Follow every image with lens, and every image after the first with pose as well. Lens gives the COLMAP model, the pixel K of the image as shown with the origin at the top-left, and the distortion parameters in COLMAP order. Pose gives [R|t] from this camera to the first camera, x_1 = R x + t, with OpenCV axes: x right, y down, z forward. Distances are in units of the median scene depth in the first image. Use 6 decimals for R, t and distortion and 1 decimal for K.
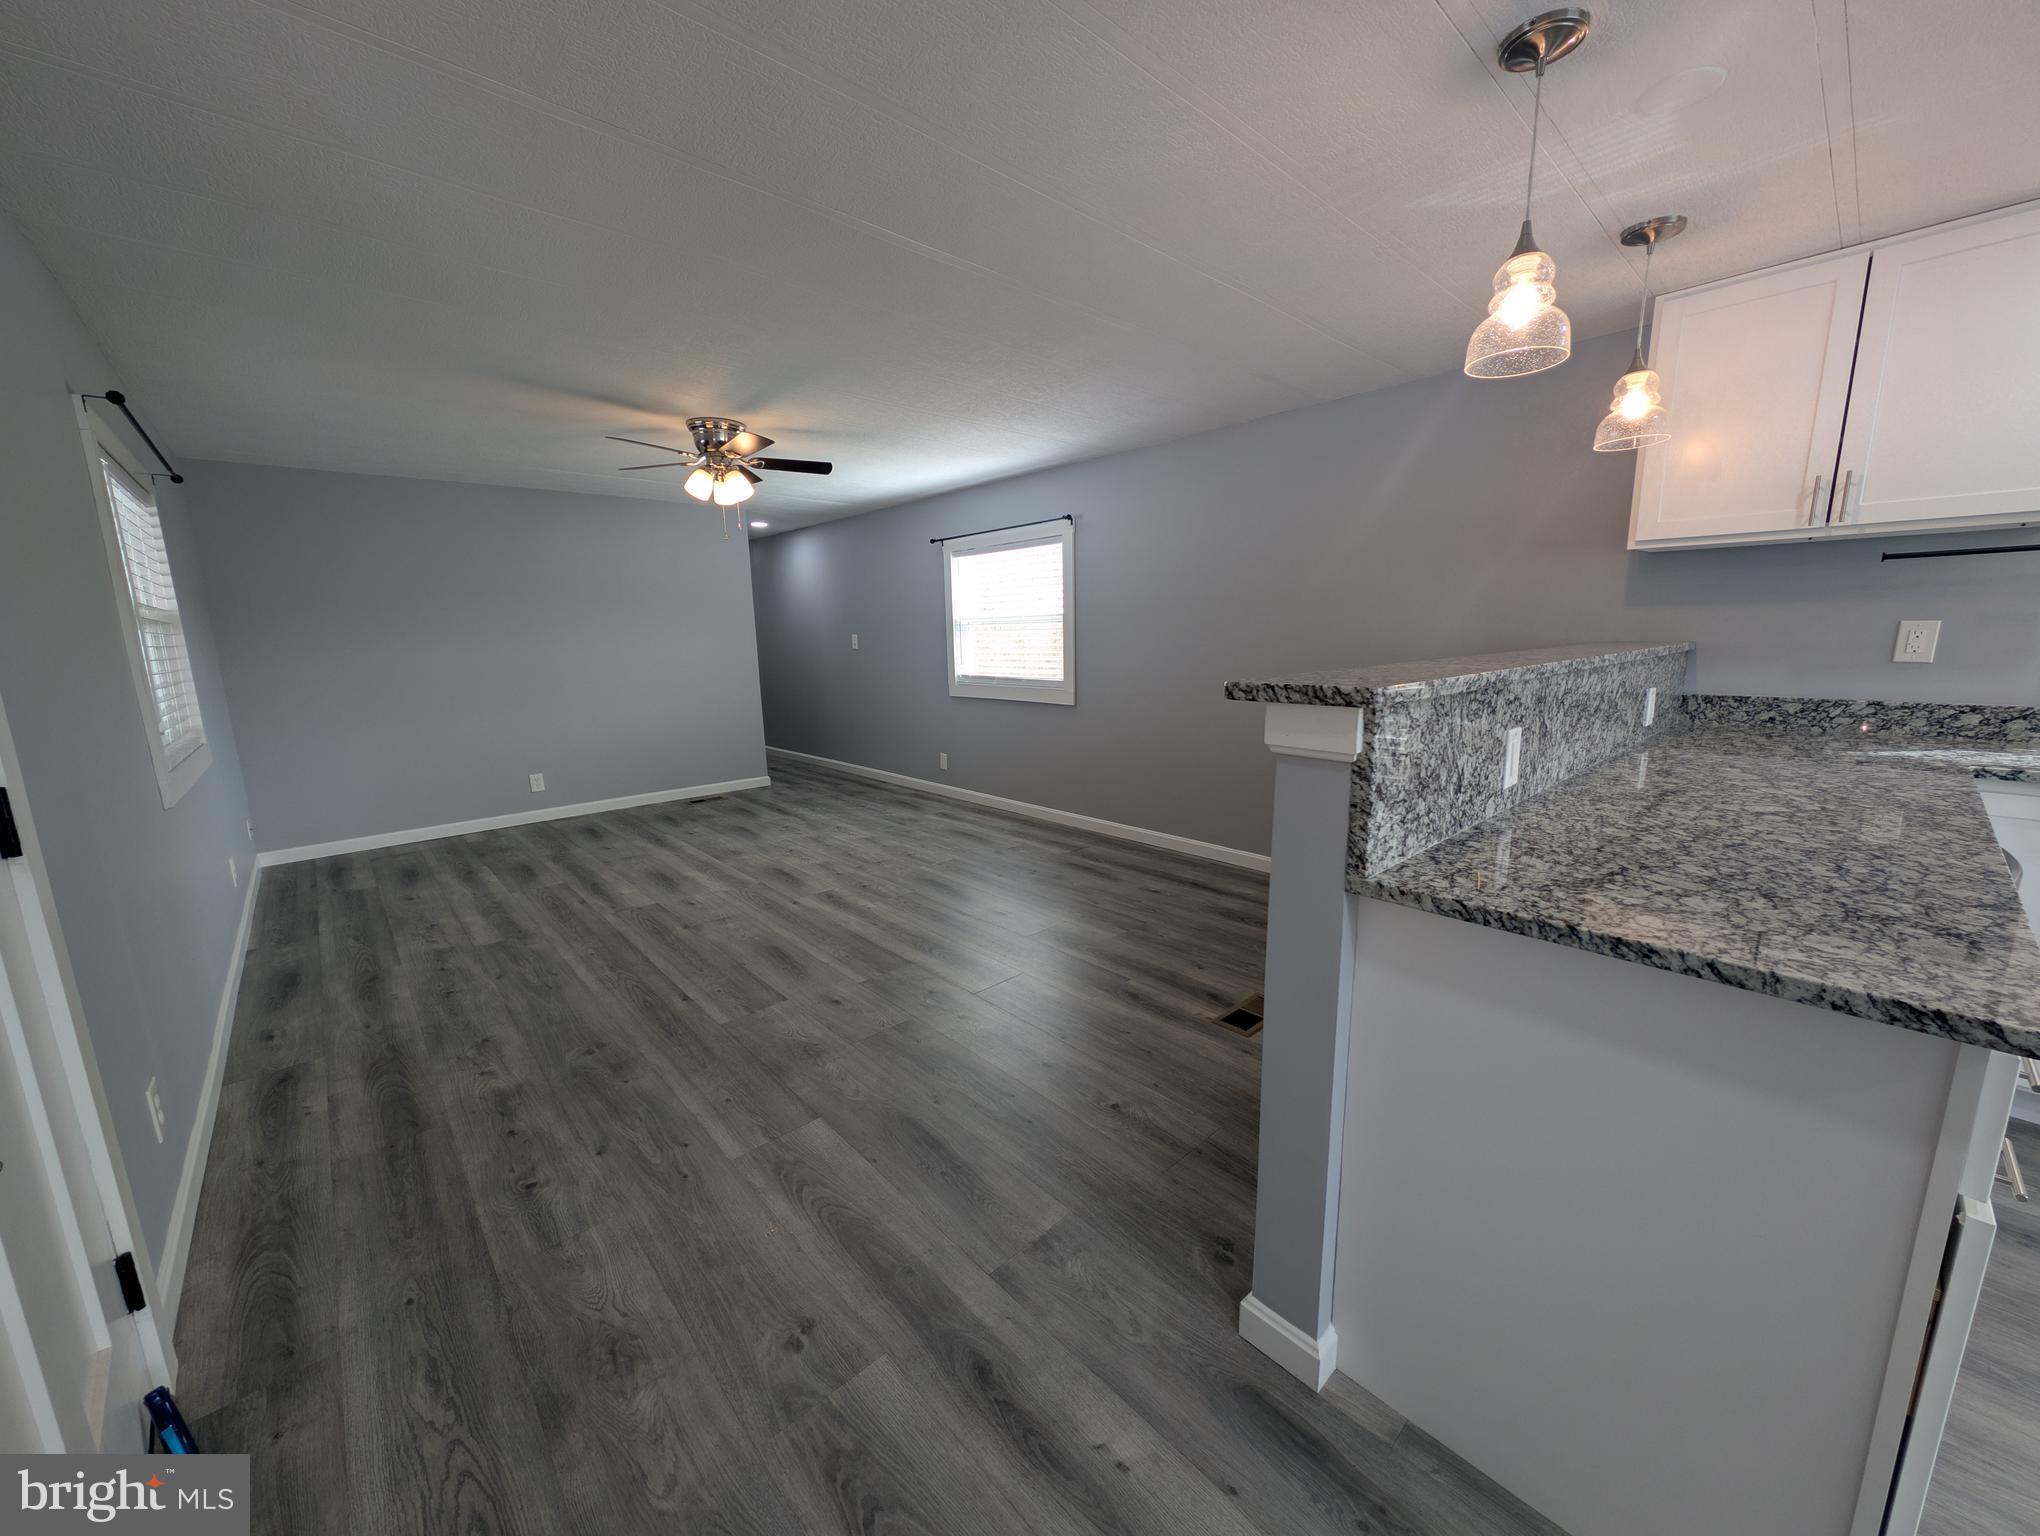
lens RADIAL K [[767.5, 0, 1012.4], [0, 767.5, 770.7], [0, 0, 1]] dist [0.008696, -0.002698]
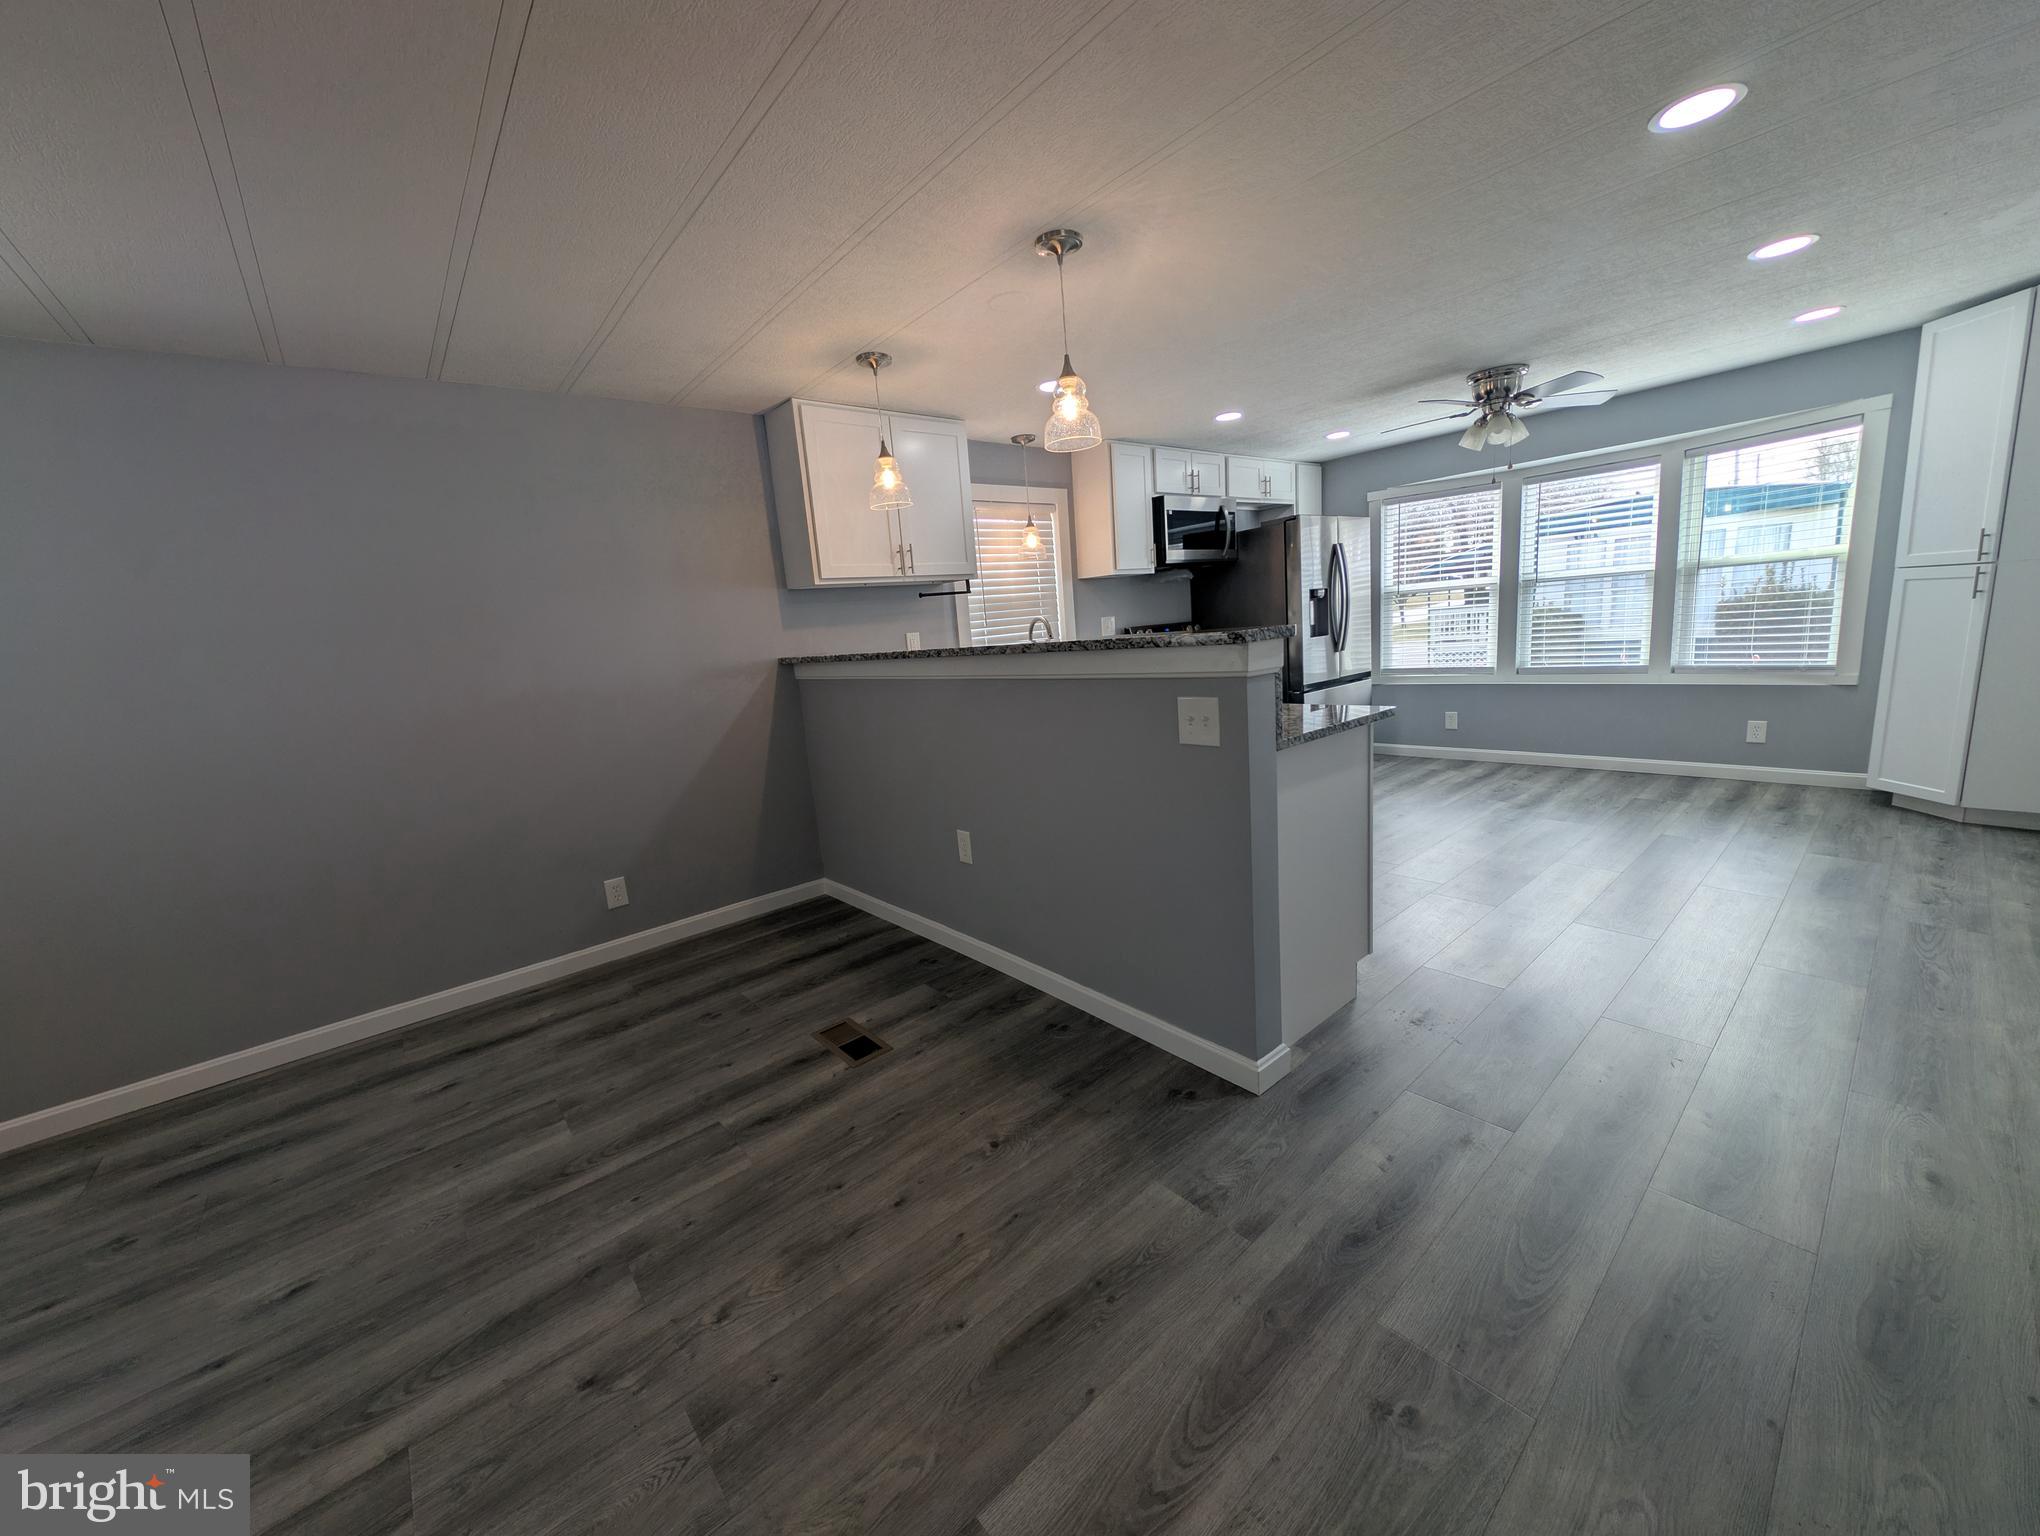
lens RADIAL K [[767.5, 0, 1012.4], [0, 767.5, 770.7], [0, 0, 1]] dist [0.008696, -0.002698]
pose [[0.036309, -0.172101, 0.984410, -1.188772], [0.264540, 0.951575, 0.156603, -0.208678], [-0.963691, 0.254729, 0.080079, 1.382536]]
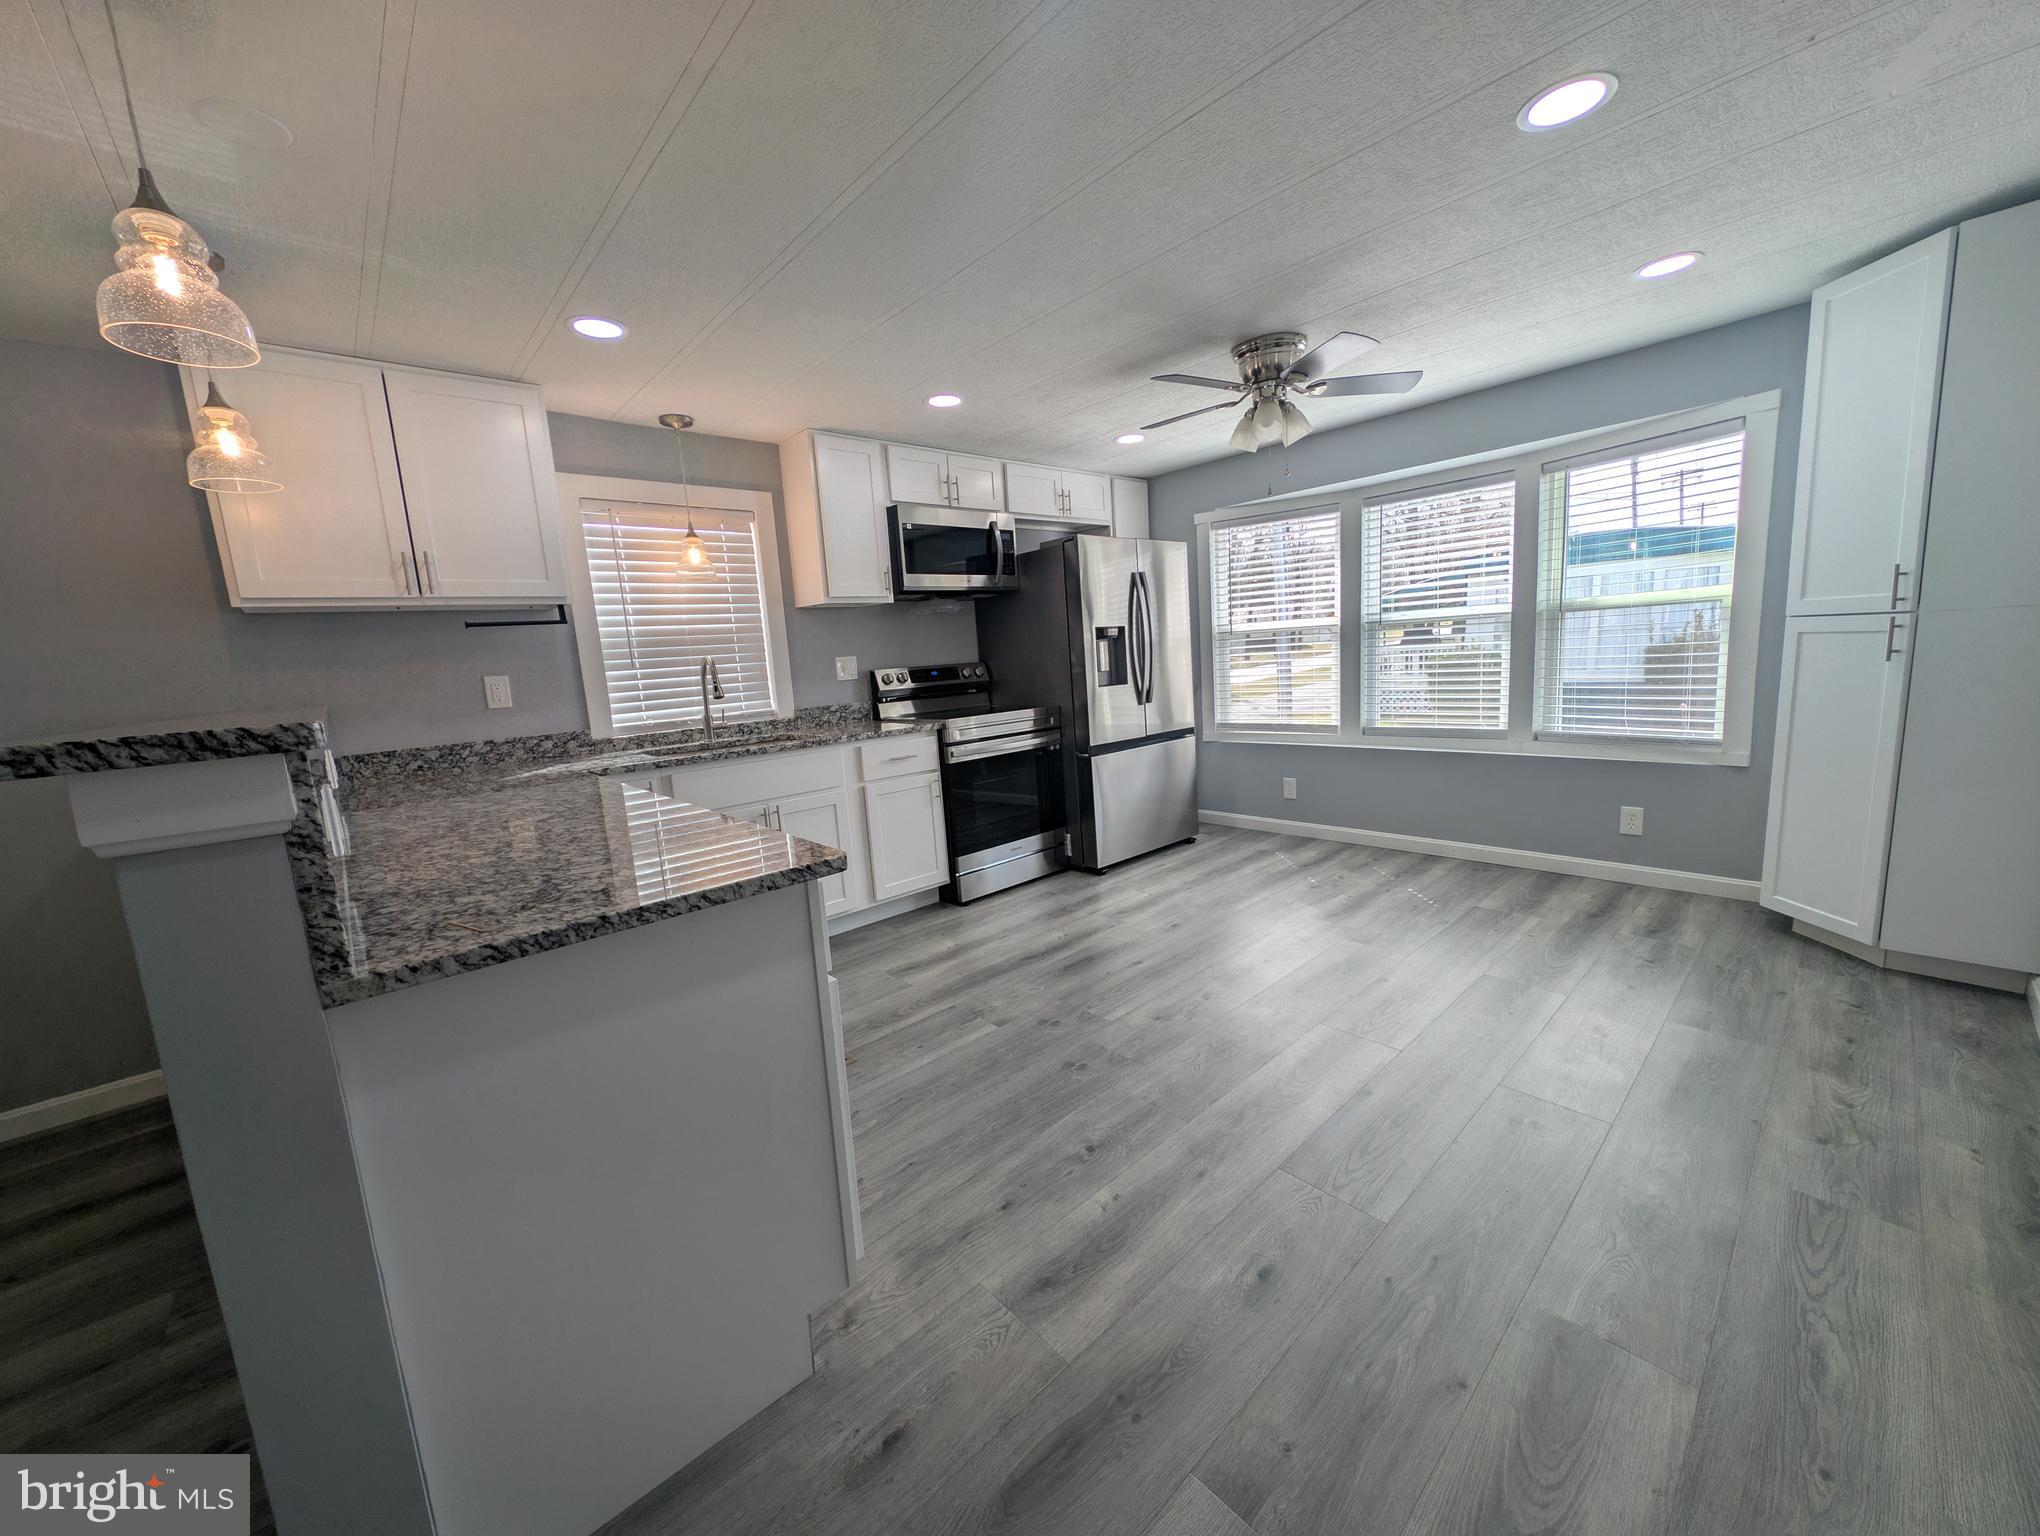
lens RADIAL K [[767.5, 0, 1012.4], [0, 767.5, 770.7], [0, 0, 1]] dist [0.008696, -0.002698]
pose [[0.006490, -0.136510, 0.990617, -0.240645], [0.246959, 0.960172, 0.130696, 0.006964], [-0.969004, 0.243794, 0.039944, 0.283327]]
